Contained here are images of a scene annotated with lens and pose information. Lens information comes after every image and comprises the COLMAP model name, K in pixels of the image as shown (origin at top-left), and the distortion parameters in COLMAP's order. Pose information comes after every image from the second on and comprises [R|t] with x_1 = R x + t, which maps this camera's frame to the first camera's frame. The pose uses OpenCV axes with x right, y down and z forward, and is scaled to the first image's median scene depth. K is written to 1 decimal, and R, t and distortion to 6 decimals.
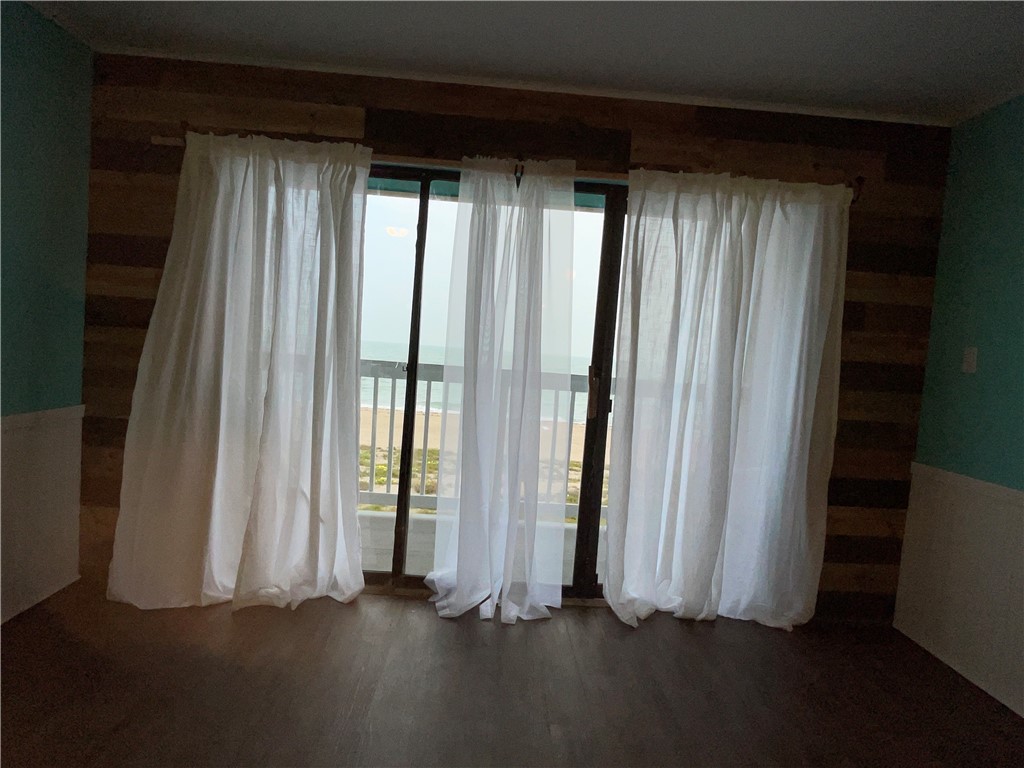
lens RADIAL K [[645.4, 0, 481.7], [0, 645.4, 386.2], [0, 0, 1]] dist [-0.007518, -0.011083]
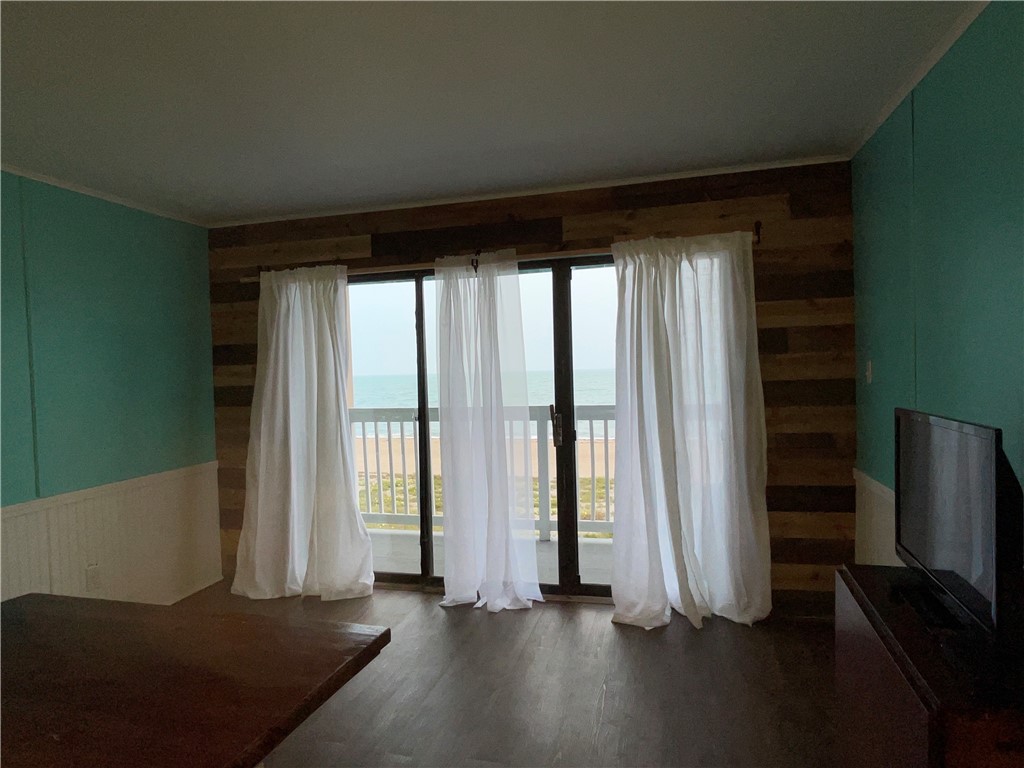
lens RADIAL K [[592.2, 0, 512.8], [0, 592.2, 392.0], [0, 0, 1]] dist [-0.005120, -0.001104]
pose [[0.954549, -0.091481, -0.283668, 0.436895], [0.076430, 0.995038, -0.063704, 0.011485], [0.288088, 0.039128, 0.956804, -0.121353]]
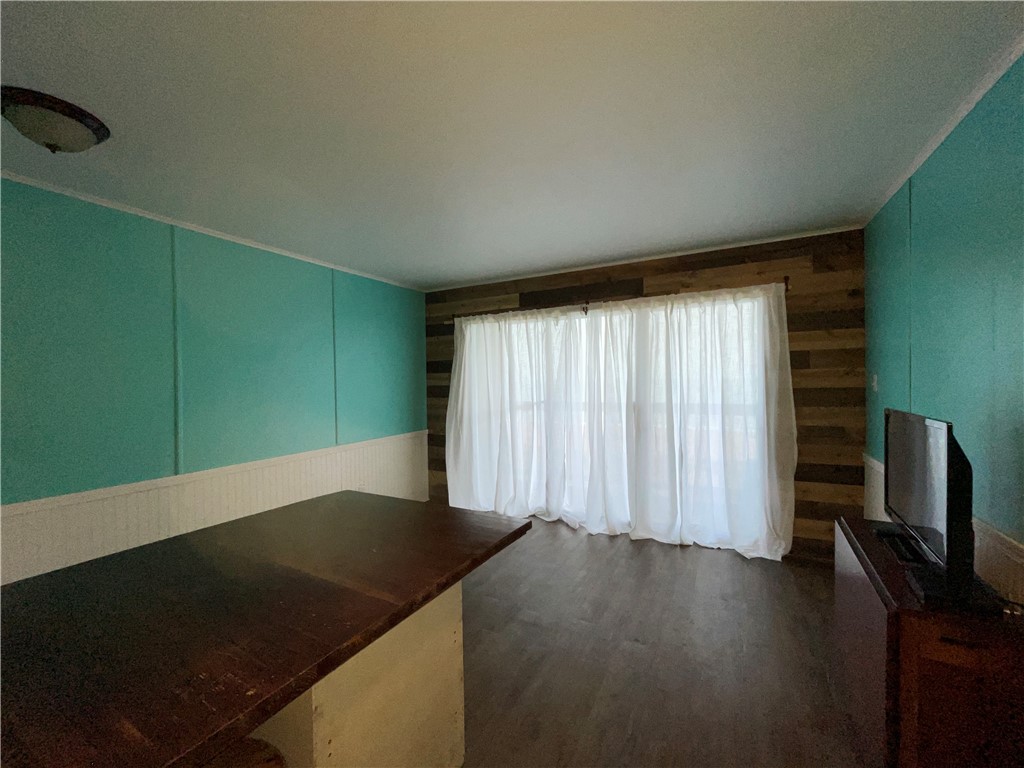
lens RADIAL K [[418.7, 0, 507.7], [0, 418.7, 389.8], [0, 0, 1]] dist [-0.002638, 0.001423]
pose [[0.858421, -0.076003, -0.507283, 0.489755], [0.036983, 0.995559, -0.086576, 0.028559], [0.511610, 0.055558, 0.857420, -0.253760]]
